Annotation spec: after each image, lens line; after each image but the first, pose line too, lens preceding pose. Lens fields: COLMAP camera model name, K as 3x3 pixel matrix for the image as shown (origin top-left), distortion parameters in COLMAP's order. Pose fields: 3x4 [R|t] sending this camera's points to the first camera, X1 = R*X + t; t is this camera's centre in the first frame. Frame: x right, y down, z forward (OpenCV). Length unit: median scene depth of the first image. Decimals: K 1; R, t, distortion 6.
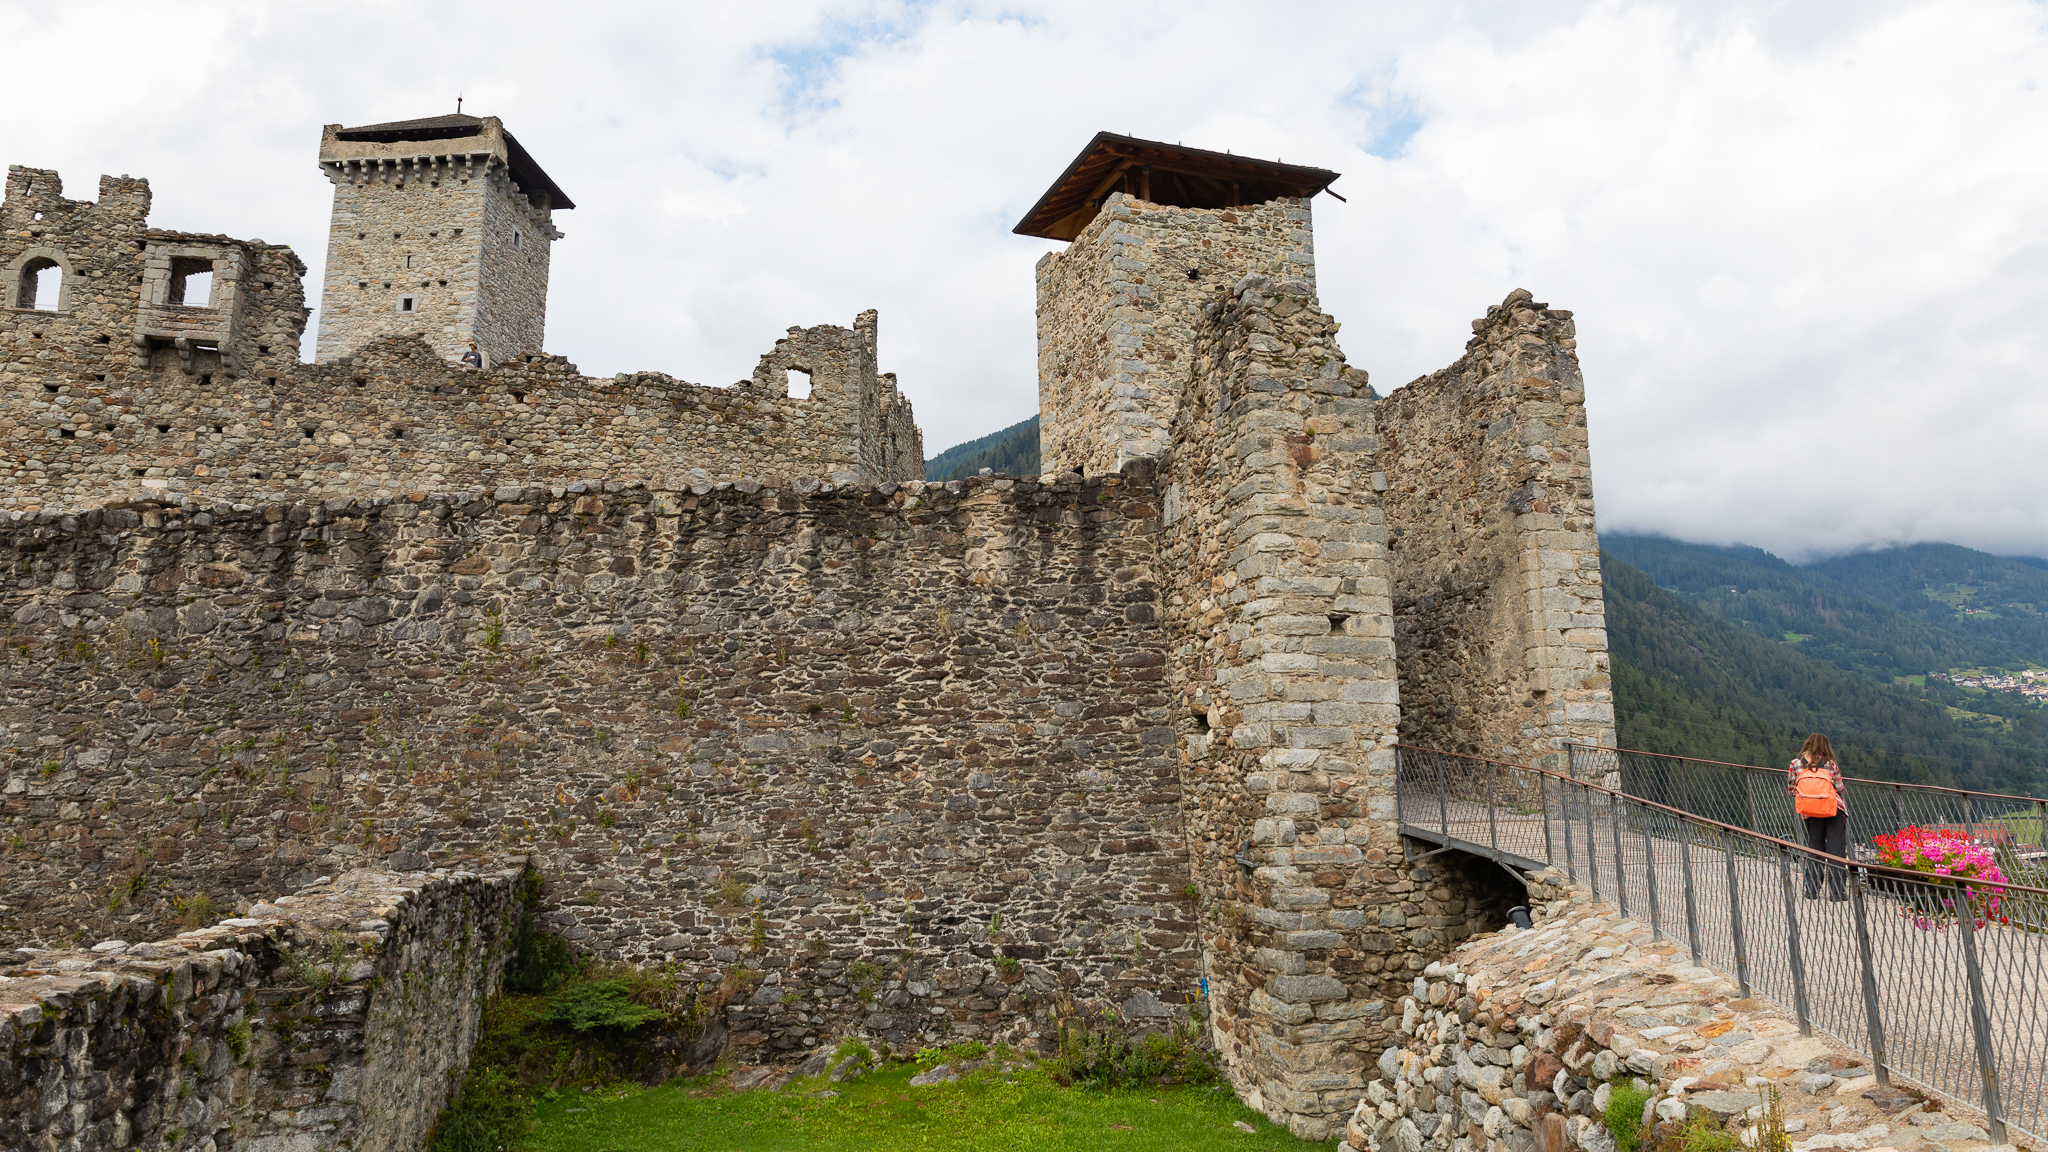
lens RADIAL K [[1403.0, 0, 1017.4], [0, 1403.0, 490.6], [0, 0, 1]] dist [-0.036313, -0.001088]
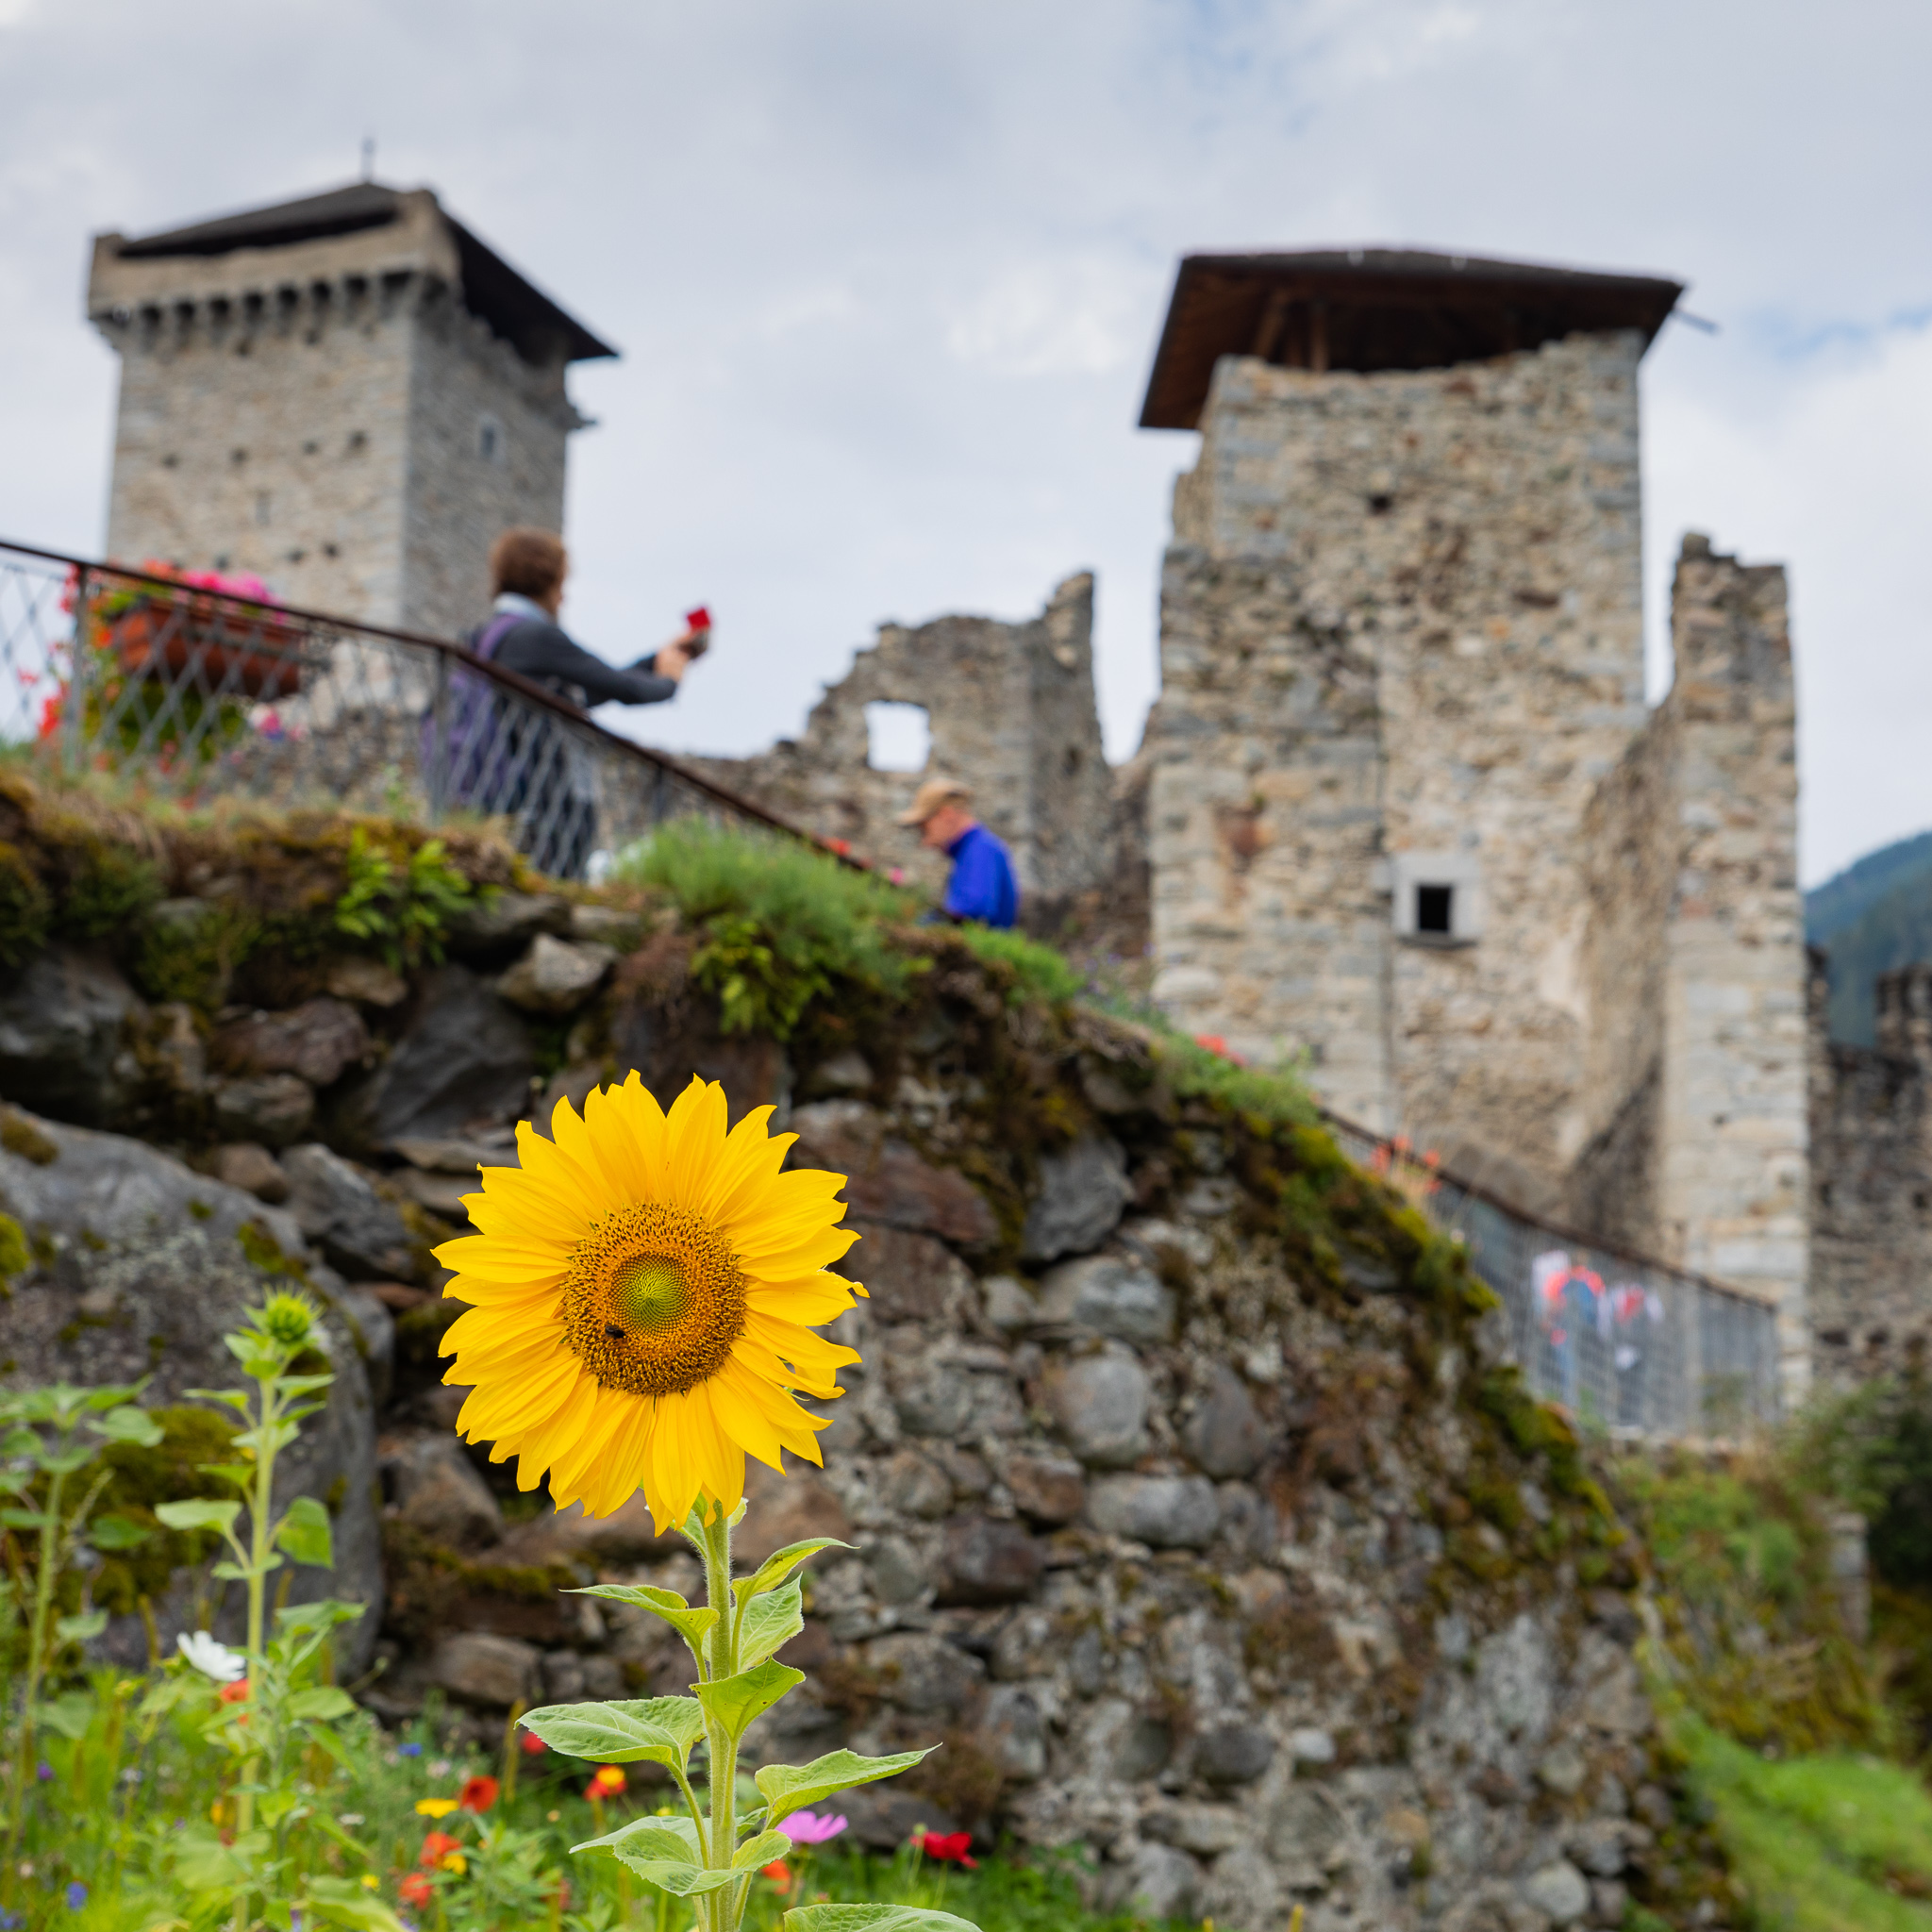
lens RADIAL K [[3490.5, 0, 966.0], [0, 3490.5, 966.0], [0, 0, 1]] dist [-0.052344, -0.031700]
pose [[0.968436, -0.038515, -0.246269, 0.290368], [0.038125, 0.999253, -0.006354, 0.022049], [0.246330, -0.003236, 0.969181, -0.309509]]
